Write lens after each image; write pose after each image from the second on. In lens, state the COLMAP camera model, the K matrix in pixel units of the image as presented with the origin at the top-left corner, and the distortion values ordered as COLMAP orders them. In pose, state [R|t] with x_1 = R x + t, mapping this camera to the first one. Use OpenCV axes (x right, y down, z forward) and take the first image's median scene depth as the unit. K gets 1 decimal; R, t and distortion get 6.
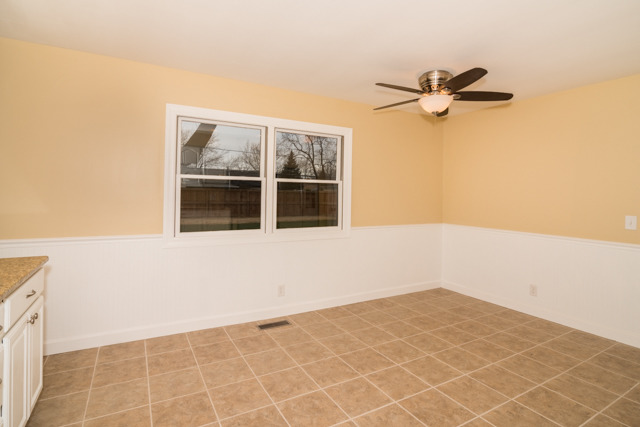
lens RADIAL K [[333.2, 0, 317.8], [0, 333.2, 211.7], [0, 0, 1]] dist [-0.018116, -0.000621]
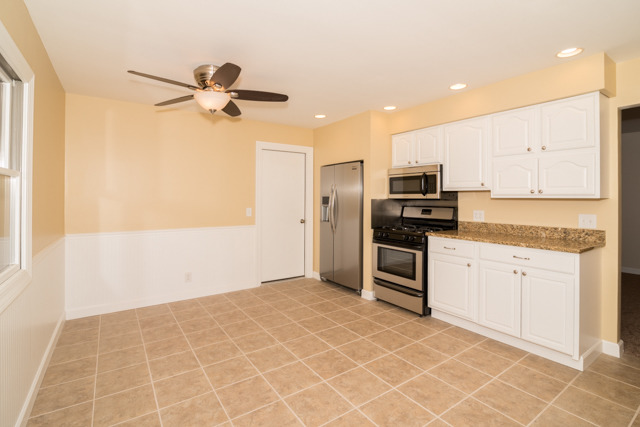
lens RADIAL K [[310.3, 0, 320.1], [0, 310.3, 198.7], [0, 0, 1]] dist [-0.010046, -0.000322]
pose [[-0.096573, -0.022837, 0.995064, -0.657170], [0.049186, 0.998406, 0.027687, -0.060554], [-0.994110, 0.051617, -0.095296, 0.895388]]
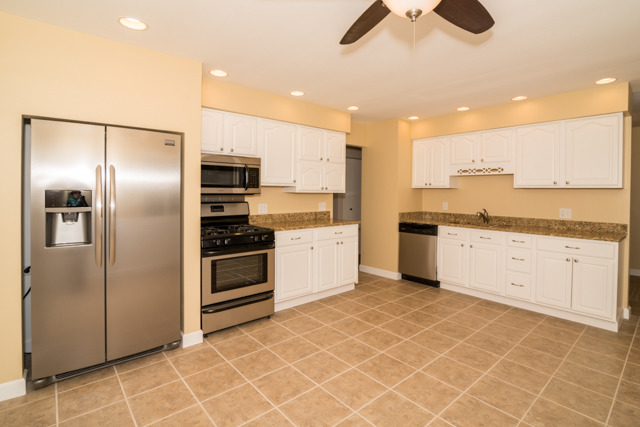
lens RADIAL K [[310.3, 0, 333.4], [0, 310.3, 193.2], [0, 0, 1]] dist [-0.010046, -0.000322]
pose [[-0.974913, -0.026901, -0.220954, 0.653682], [-0.039895, 0.997713, 0.054561, -0.084223], [0.218981, 0.062008, -0.973757, 1.624241]]
